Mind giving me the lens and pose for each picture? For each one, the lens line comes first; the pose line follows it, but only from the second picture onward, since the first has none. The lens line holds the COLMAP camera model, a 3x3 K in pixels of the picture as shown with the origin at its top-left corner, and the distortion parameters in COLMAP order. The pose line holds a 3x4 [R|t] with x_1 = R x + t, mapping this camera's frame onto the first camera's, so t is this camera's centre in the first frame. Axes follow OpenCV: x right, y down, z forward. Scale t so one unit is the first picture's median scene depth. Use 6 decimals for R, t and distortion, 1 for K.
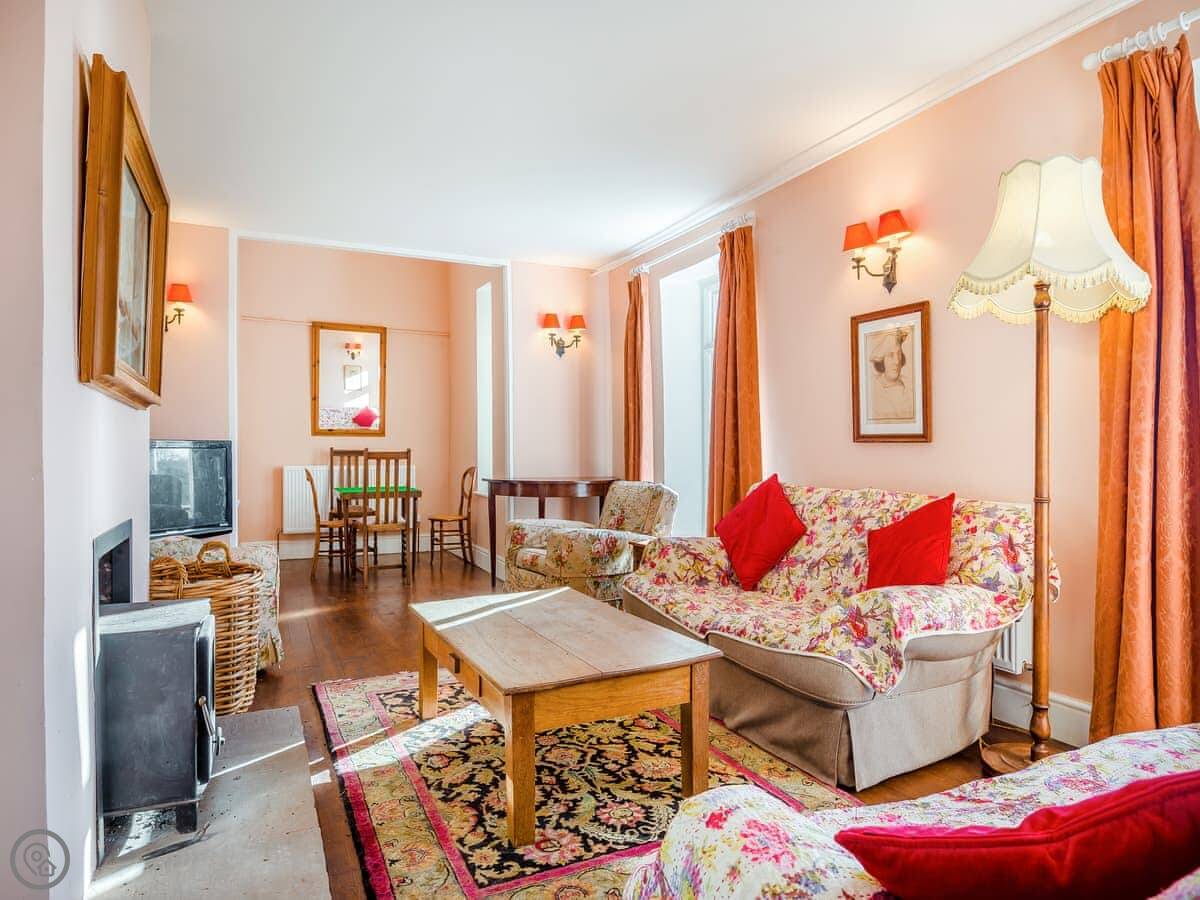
lens RADIAL K [[712.9, 0, 600.0], [0, 712.9, 450.0], [0, 0, 1]] dist [0.005605, -0.000097]
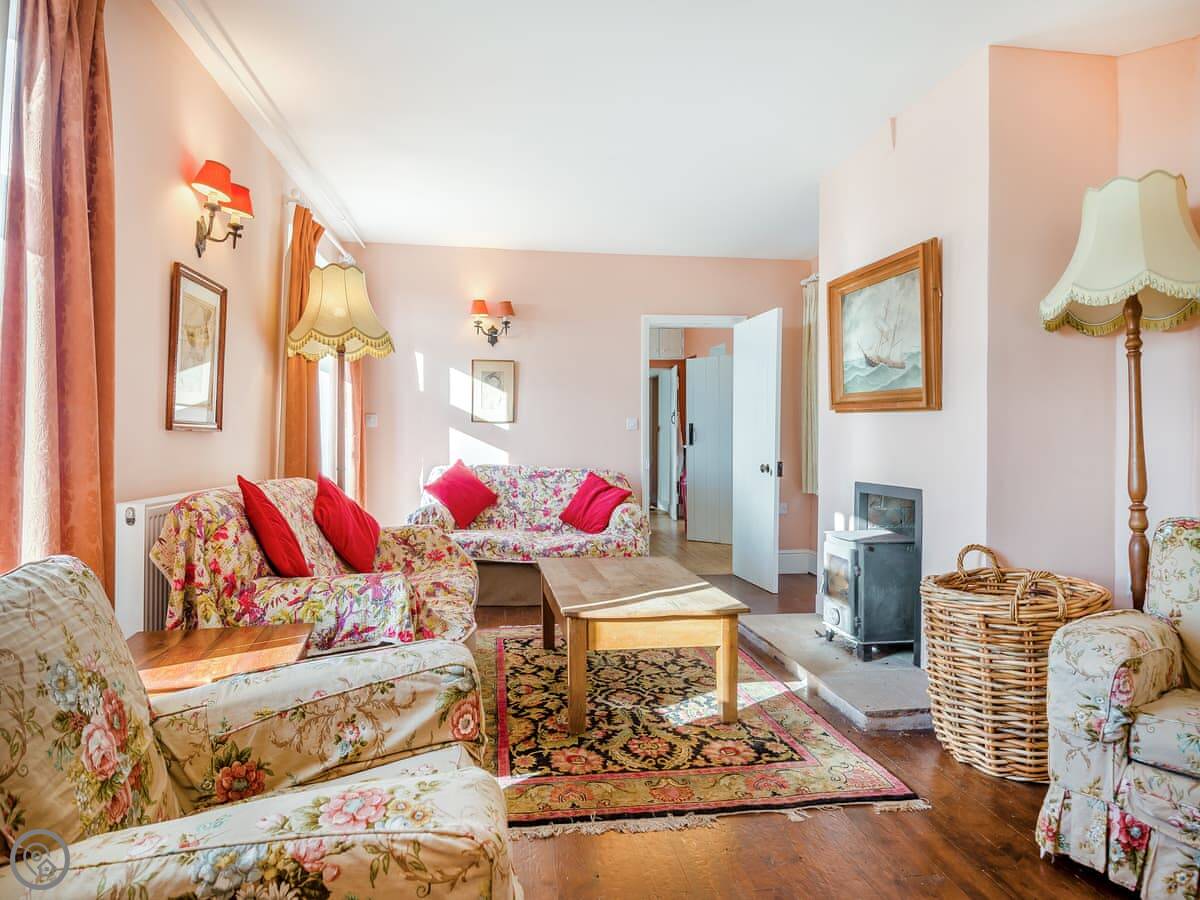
lens RADIAL K [[712.9, 0, 600.0], [0, 712.9, 450.0], [0, 0, 1]] dist [0.005605, -0.000097]
pose [[-0.957124, -0.008777, 0.289546, -0.384584], [-0.003985, 0.999845, 0.017137, -0.002105], [-0.289651, 0.015249, -0.957011, 2.140711]]
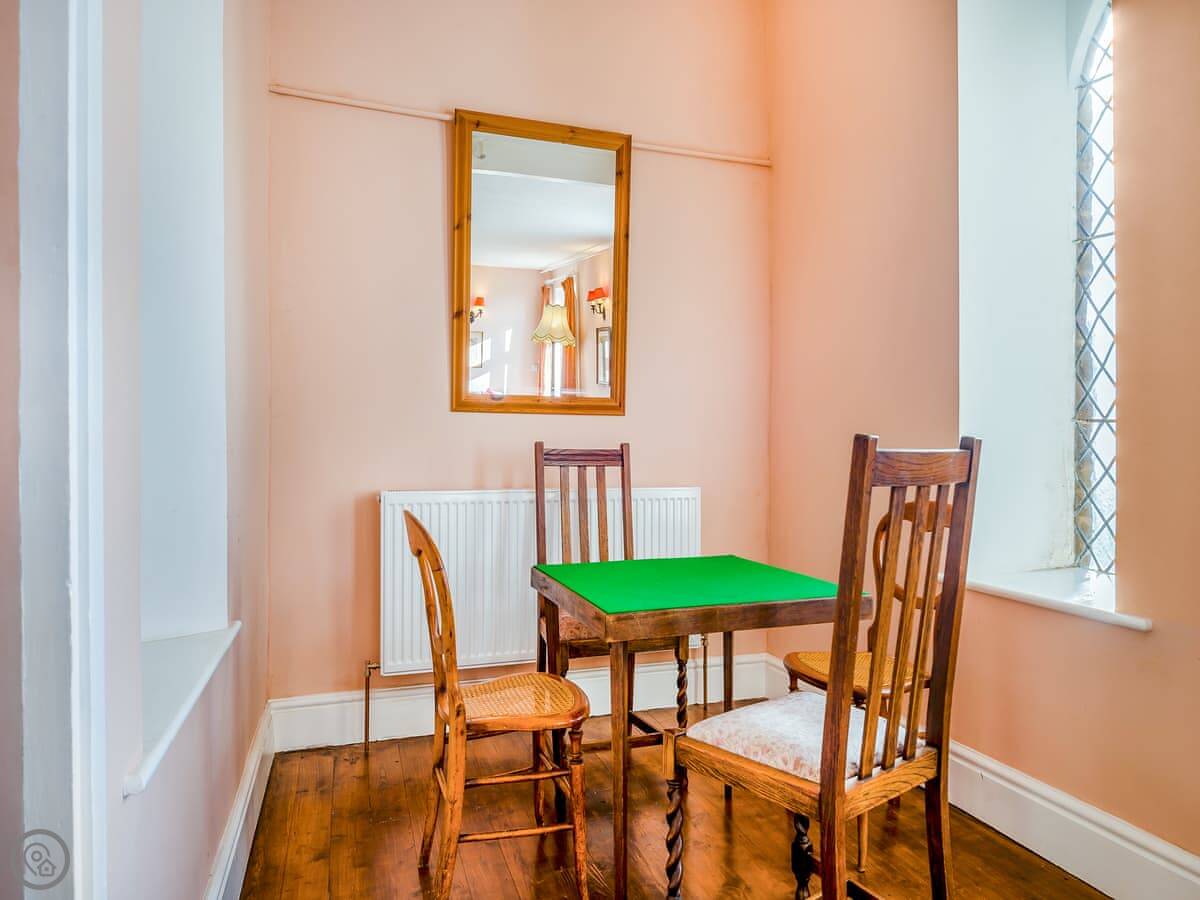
lens RADIAL K [[712.9, 0, 600.0], [0, 712.9, 450.0], [0, 0, 1]] dist [0.005605, -0.000097]
pose [[0.992922, 0.005263, -0.118650, -0.771322], [-0.004270, 0.999954, 0.008618, -0.002873], [0.118690, -0.008050, 0.992899, 1.733932]]
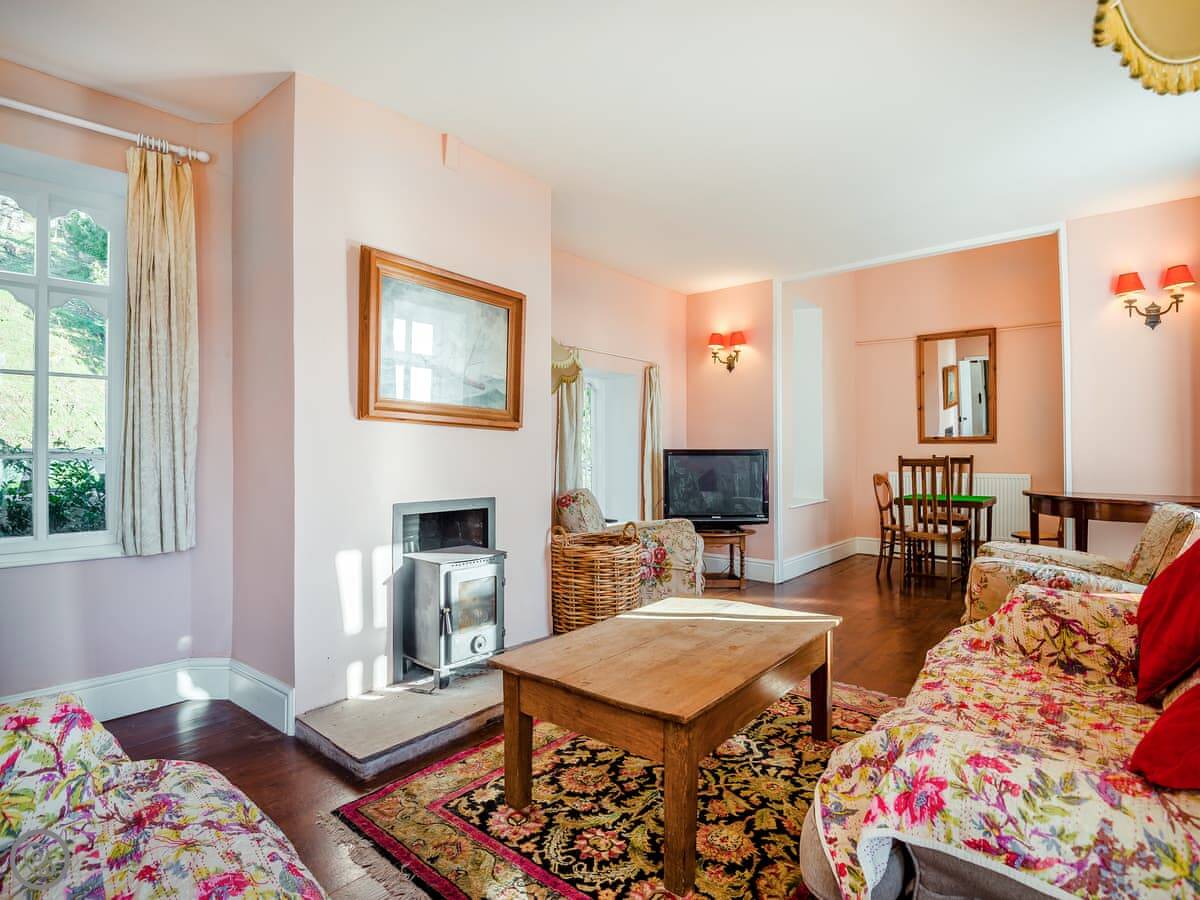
lens RADIAL K [[608.6, 0, 593.5], [0, 608.6, 450.3], [0, 0, 1]] dist [0.003727, -0.023960]
pose [[0.412320, -0.008494, -0.910999, 0.602511], [-0.003068, 0.999938, -0.010712, 0.003244], [0.911034, 0.007211, 0.412268, 0.530167]]
